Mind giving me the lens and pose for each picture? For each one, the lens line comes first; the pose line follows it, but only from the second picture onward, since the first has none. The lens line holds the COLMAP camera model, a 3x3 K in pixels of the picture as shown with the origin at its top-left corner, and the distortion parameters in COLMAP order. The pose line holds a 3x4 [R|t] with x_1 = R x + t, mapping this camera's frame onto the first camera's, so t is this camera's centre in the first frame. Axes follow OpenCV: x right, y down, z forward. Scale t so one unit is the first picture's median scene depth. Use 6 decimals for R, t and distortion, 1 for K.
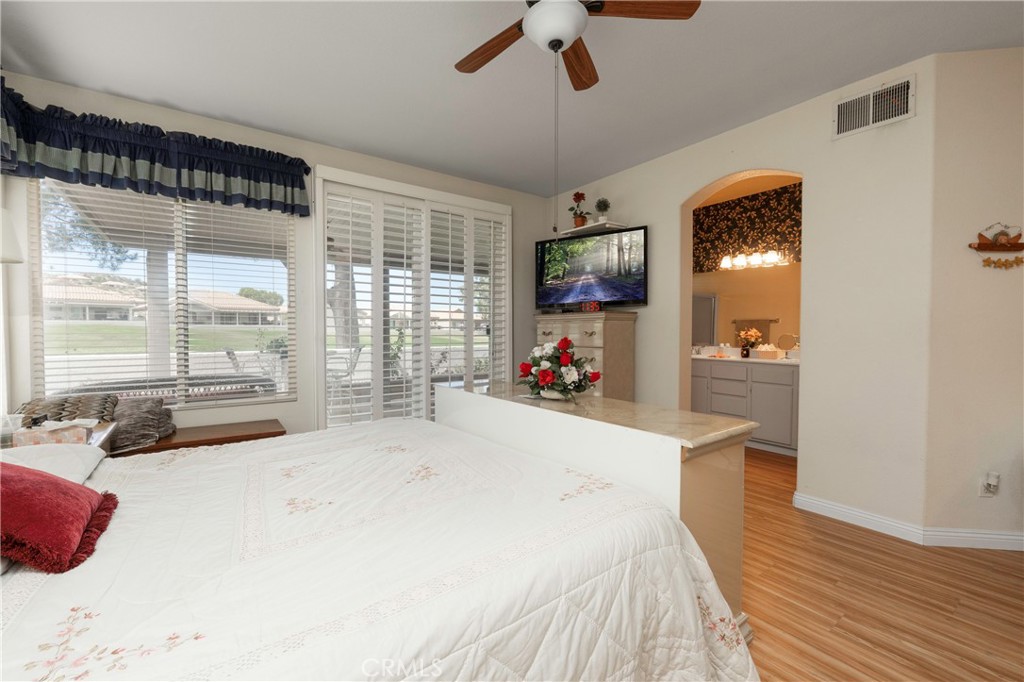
lens RADIAL K [[429.9, 0, 512.0], [0, 429.9, 341.0], [0, 0, 1]] dist [-0.003065, 0.000241]
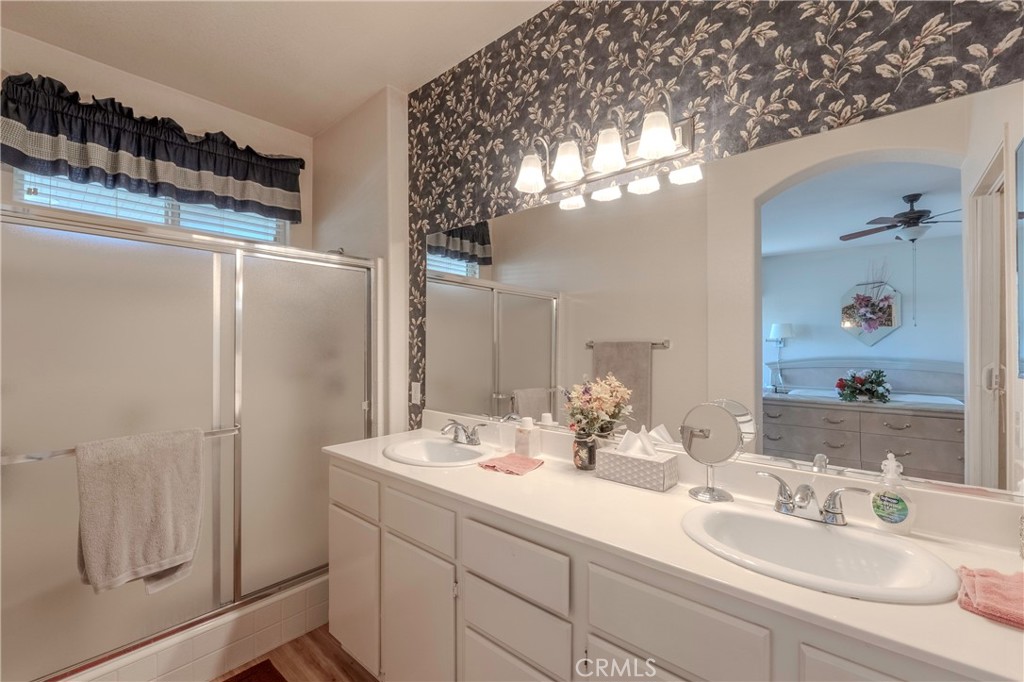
lens RADIAL K [[429.9, 0, 512.0], [0, 429.9, 341.0], [0, 0, 1]] dist [-0.003065, 0.000241]
pose [[0.974615, -0.002095, 0.223877, 0.411490], [0.009425, 0.999454, -0.031675, -0.045520], [-0.223689, 0.032980, 0.974102, 0.686977]]
